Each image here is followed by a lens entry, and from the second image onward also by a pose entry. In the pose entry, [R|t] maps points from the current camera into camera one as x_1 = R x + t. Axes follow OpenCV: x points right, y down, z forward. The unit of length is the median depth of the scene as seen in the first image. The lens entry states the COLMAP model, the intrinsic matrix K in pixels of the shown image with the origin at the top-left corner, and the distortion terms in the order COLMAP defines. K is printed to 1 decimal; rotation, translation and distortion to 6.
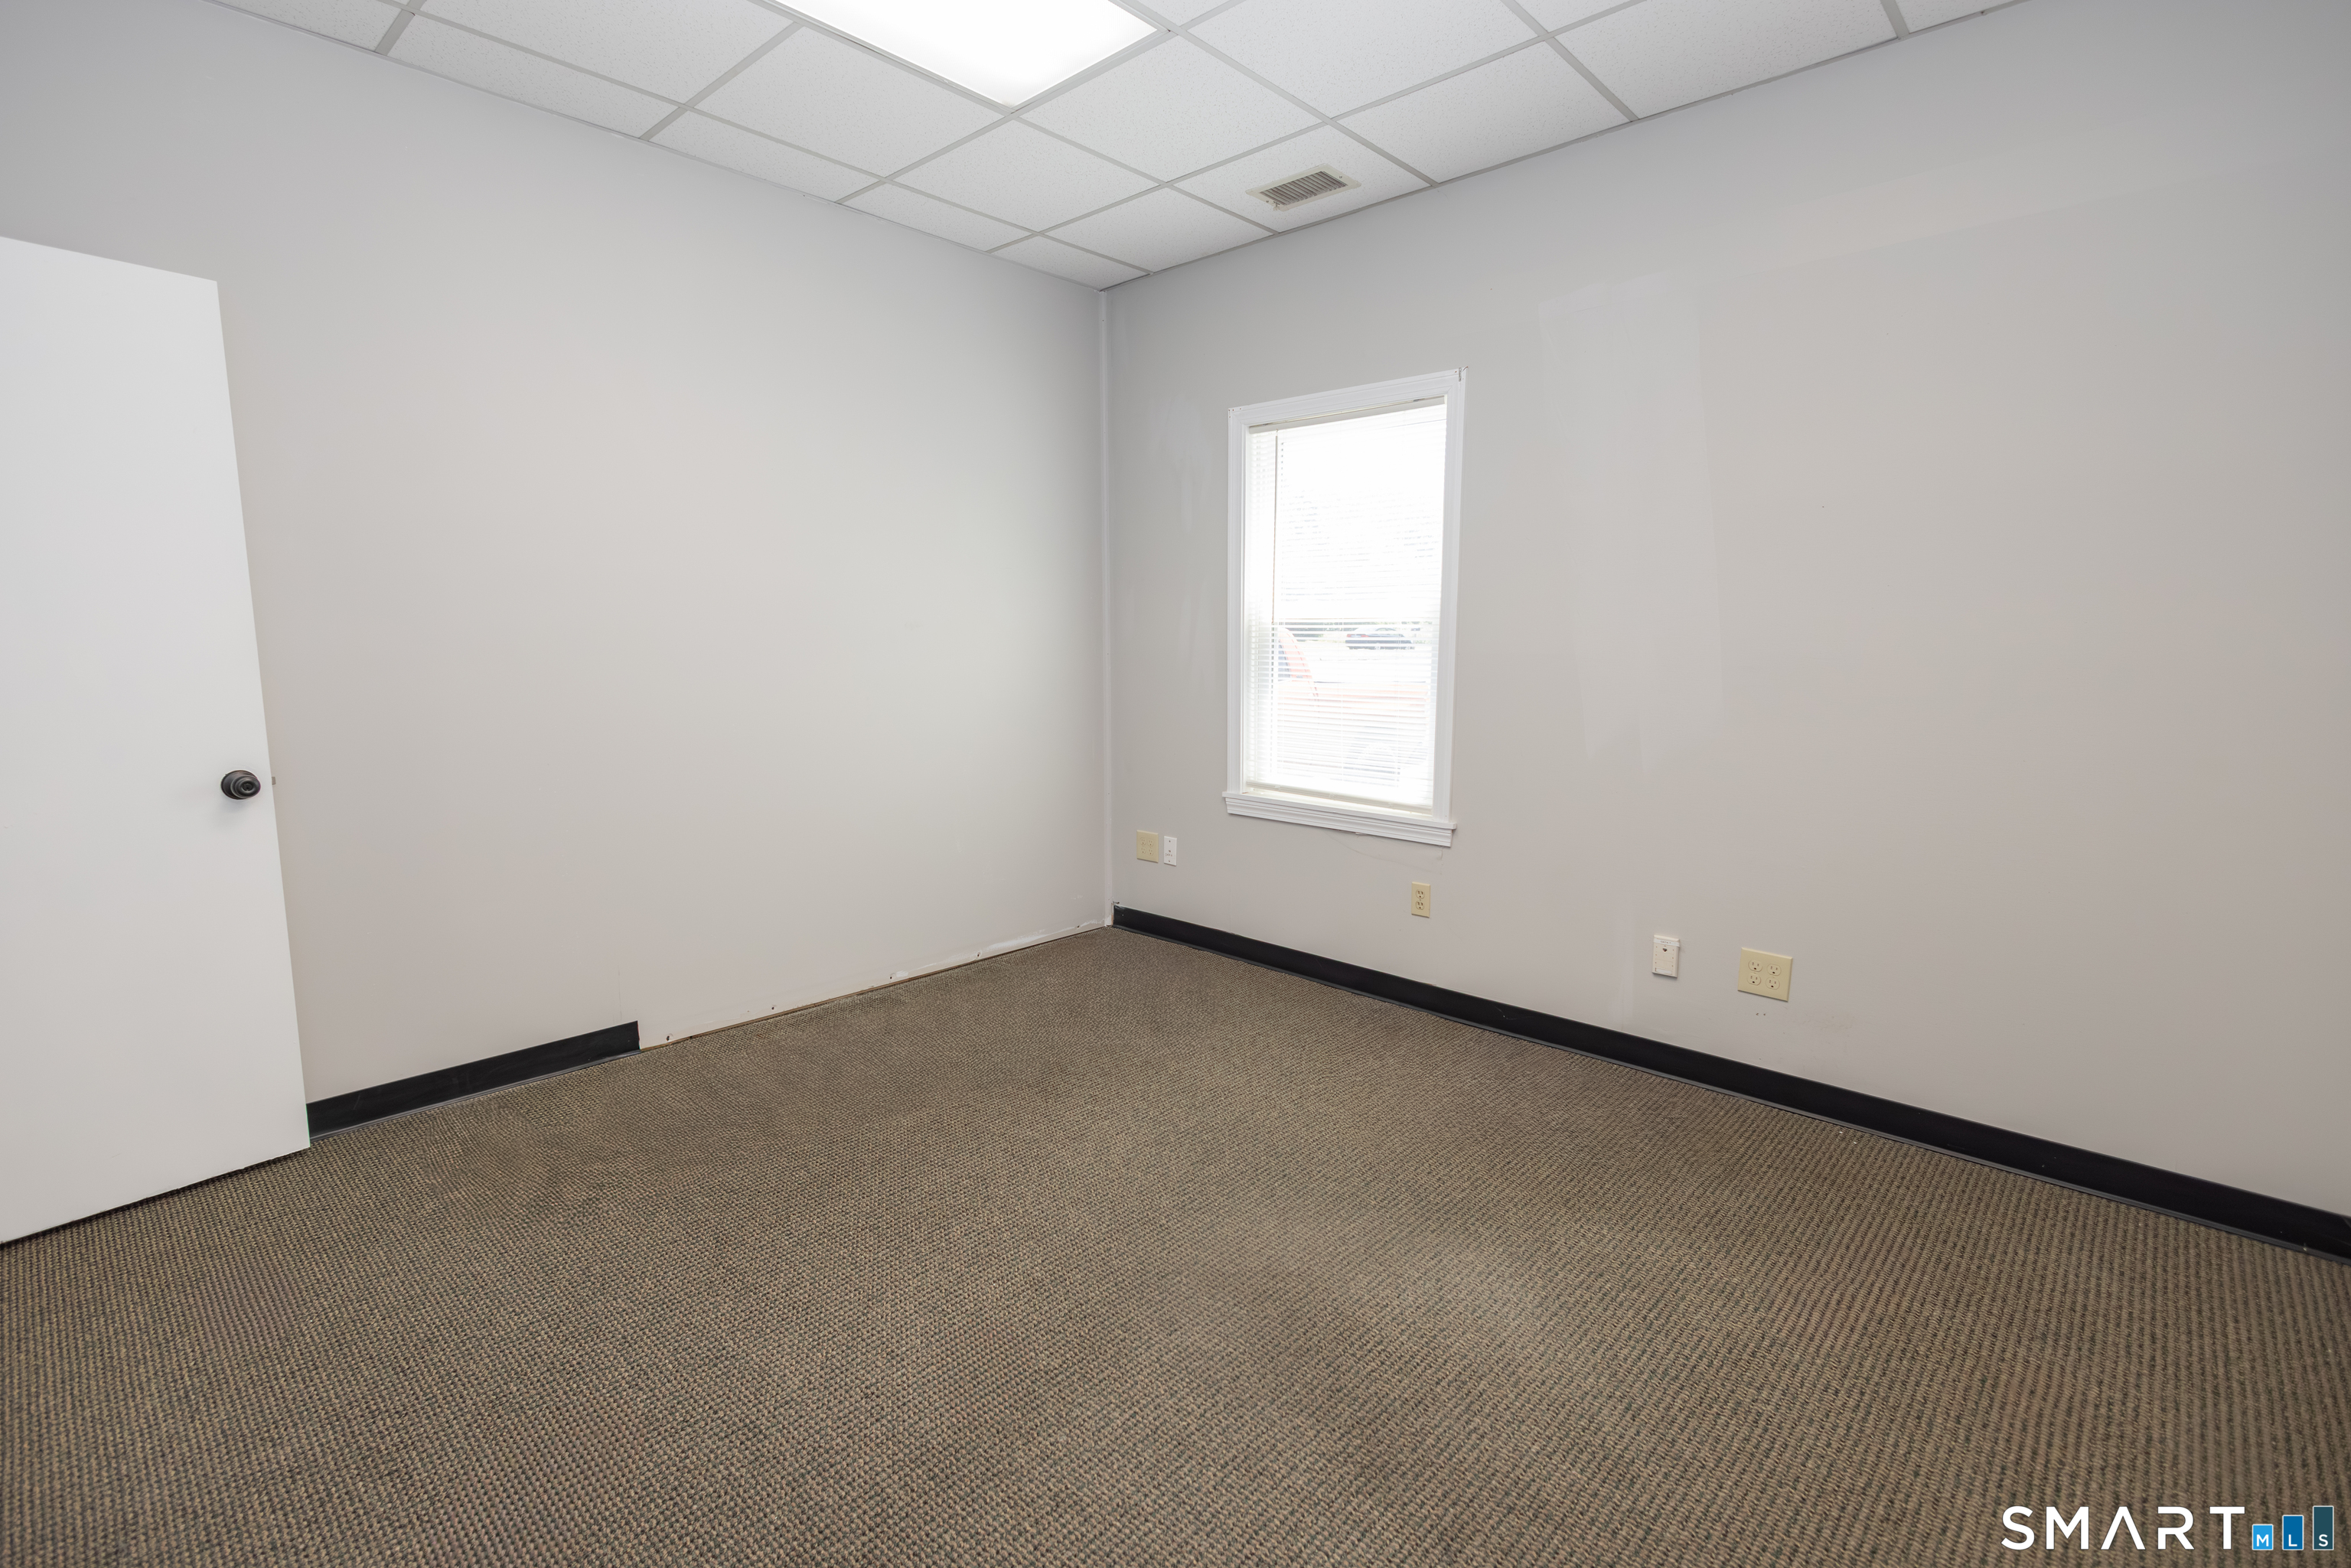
lens RADIAL K [[1091.1, 0, 1160.1], [0, 1091.1, 779.0], [0, 0, 1]] dist [0.002809, 0.000167]
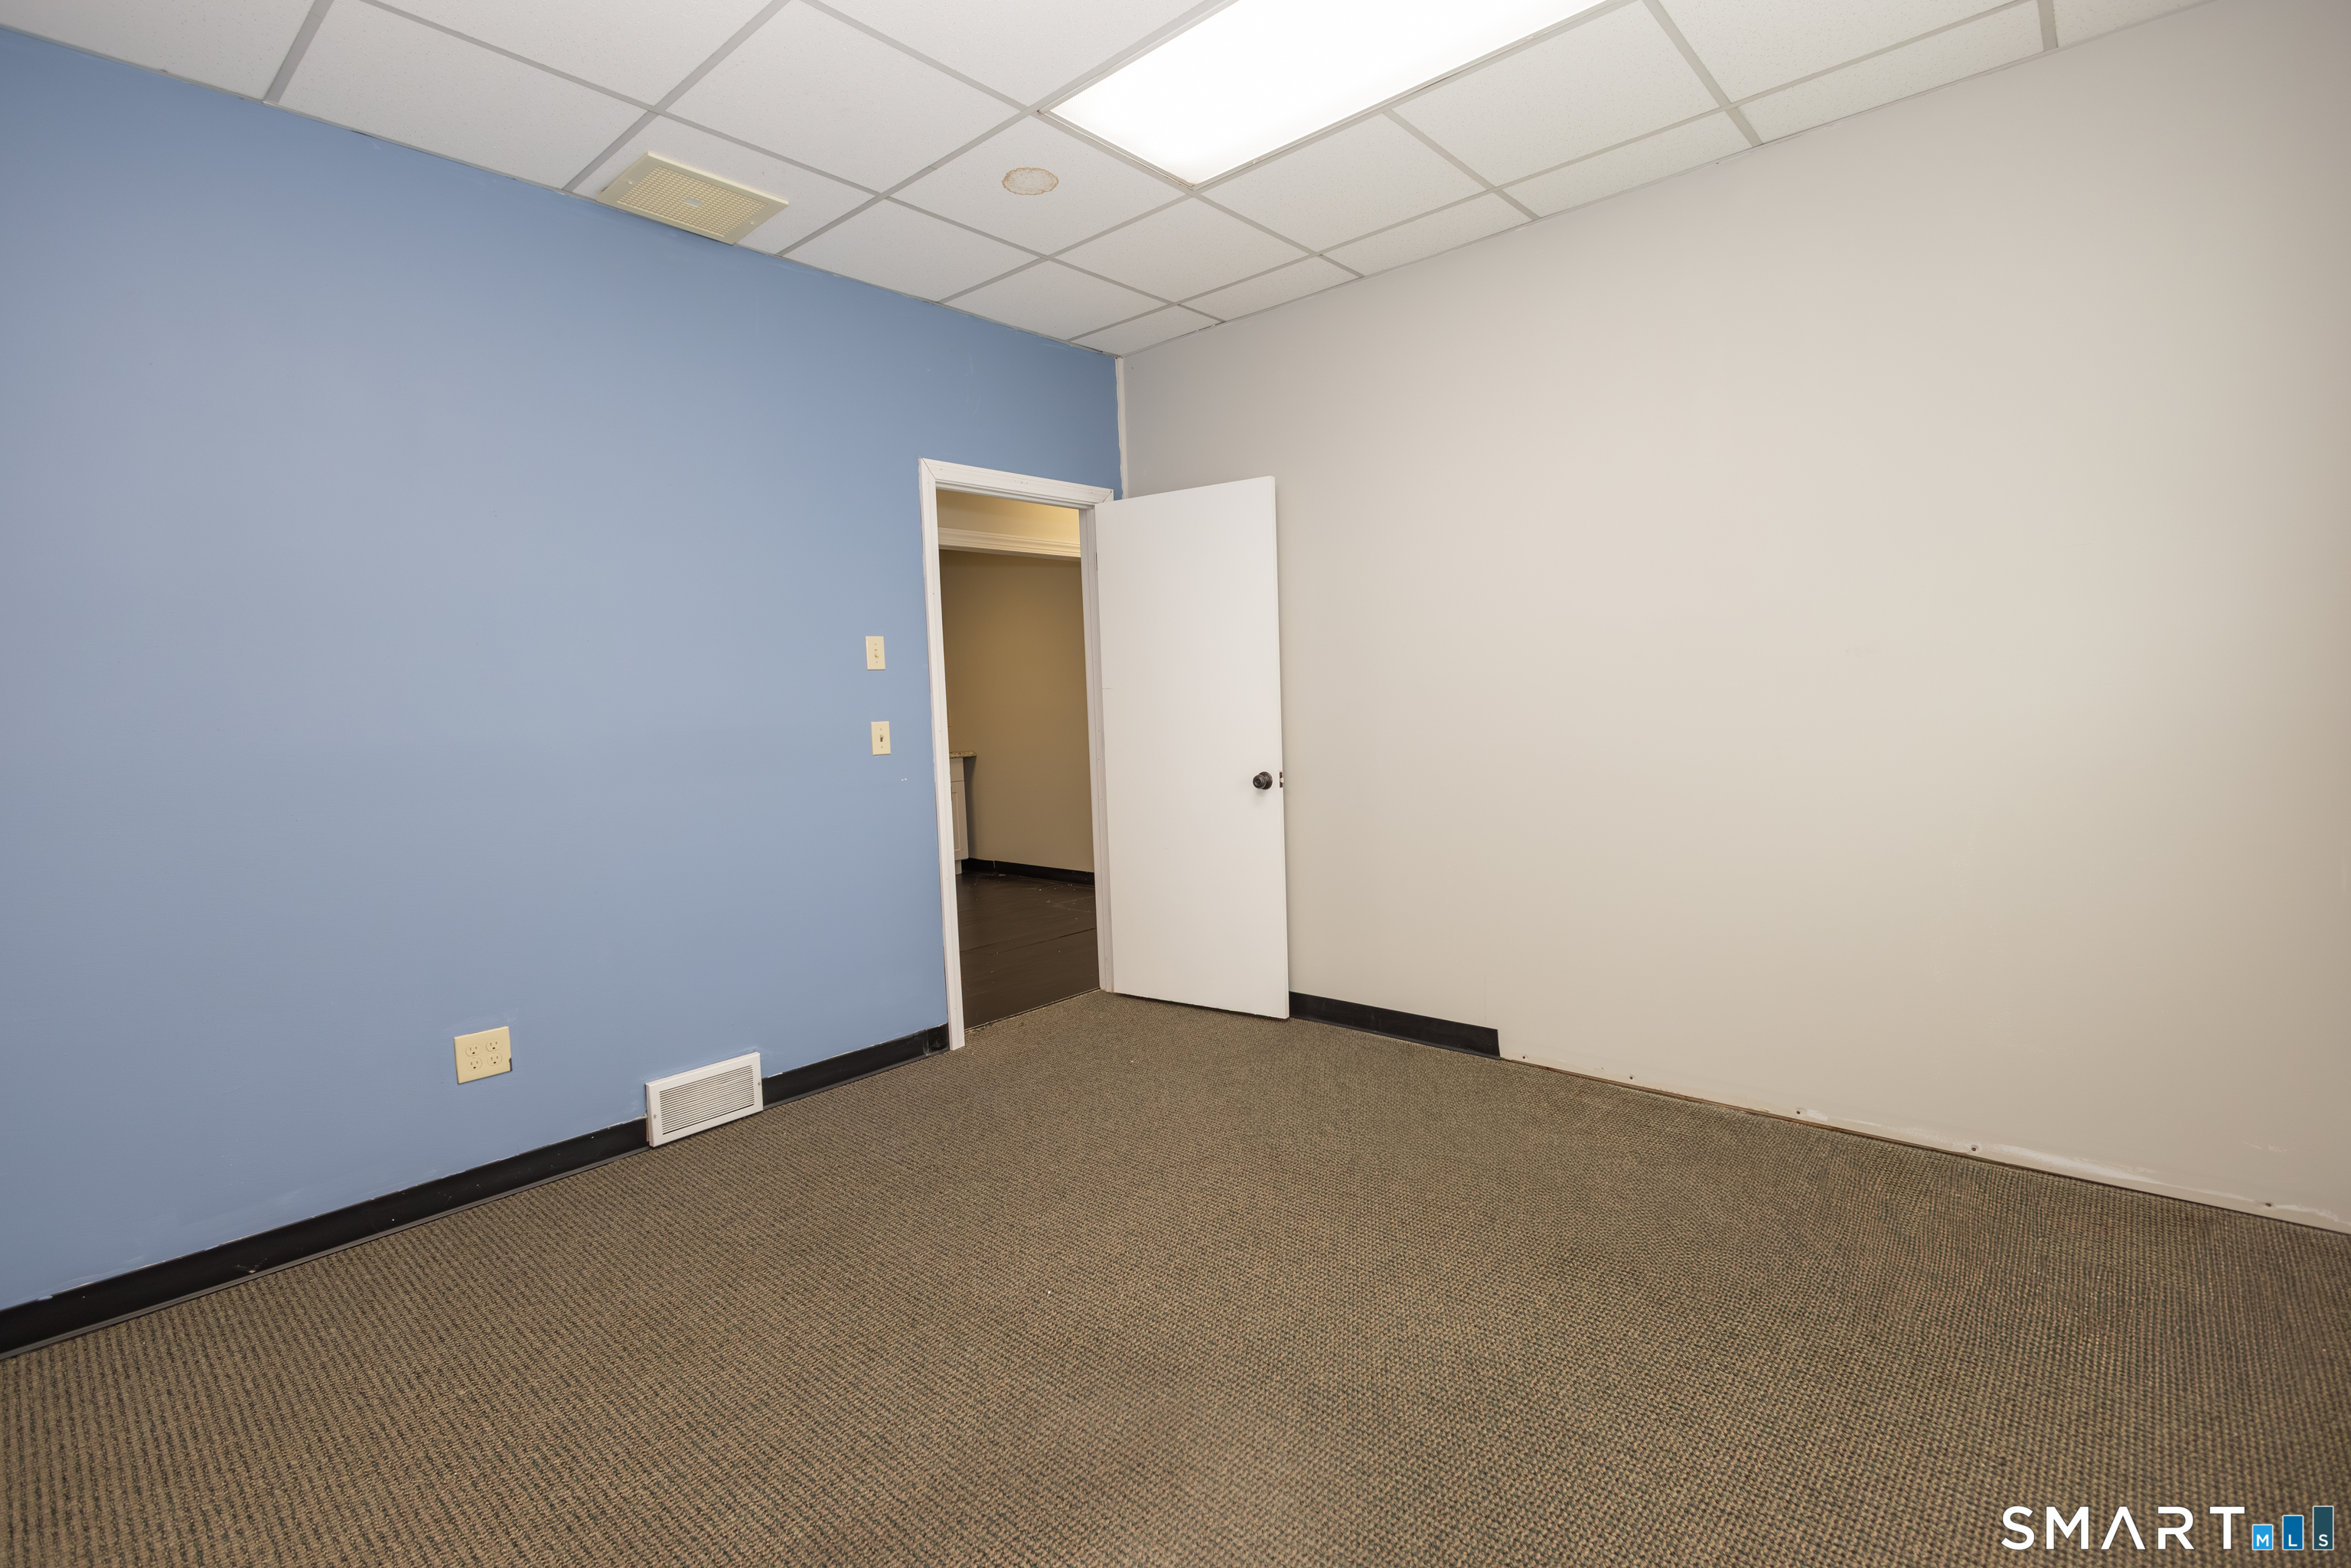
lens RADIAL K [[1070.2, 0, 1175.5], [0, 1070.2, 784.0], [0, 0, 1]] dist [0.002012, 0.000282]
pose [[0.027639, 0.073558, -0.996908, 0.792989], [-0.098414, 0.992644, 0.070515, -0.094941], [0.994762, 0.096160, 0.034675, 0.862932]]
